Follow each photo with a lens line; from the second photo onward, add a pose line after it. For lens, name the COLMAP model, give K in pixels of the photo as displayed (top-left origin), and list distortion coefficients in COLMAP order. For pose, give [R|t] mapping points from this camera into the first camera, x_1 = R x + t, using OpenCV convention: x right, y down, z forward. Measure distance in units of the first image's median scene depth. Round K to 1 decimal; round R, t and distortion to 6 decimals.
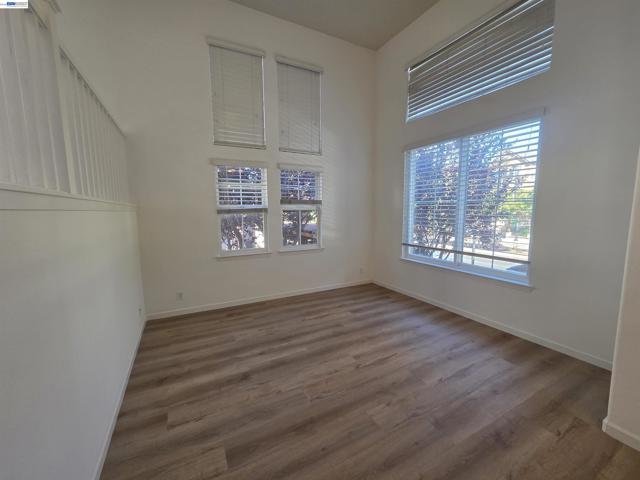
lens RADIAL K [[261.4, 0, 320.0], [0, 261.4, 240.0], [0, 0, 1]] dist [0.003571, 0.000183]
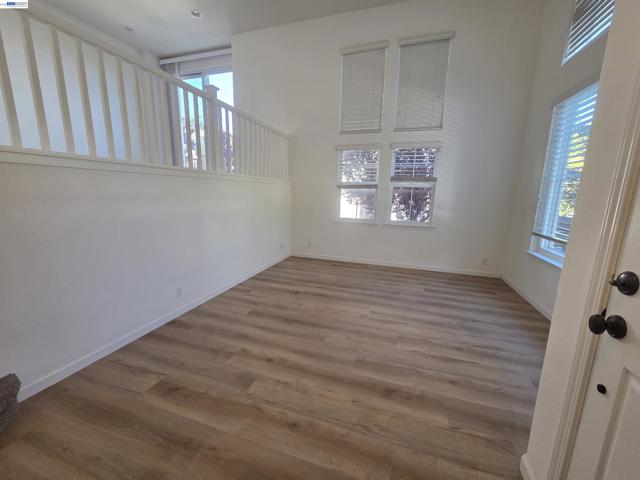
lens RADIAL K [[261.4, 0, 320.0], [0, 261.4, 240.0], [0, 0, 1]] dist [0.003571, 0.000183]
pose [[0.694173, 0.155001, -0.702922, 0.604572], [-0.112285, 0.987903, 0.106955, 0.031349], [0.710997, 0.004682, 0.703180, 0.020517]]
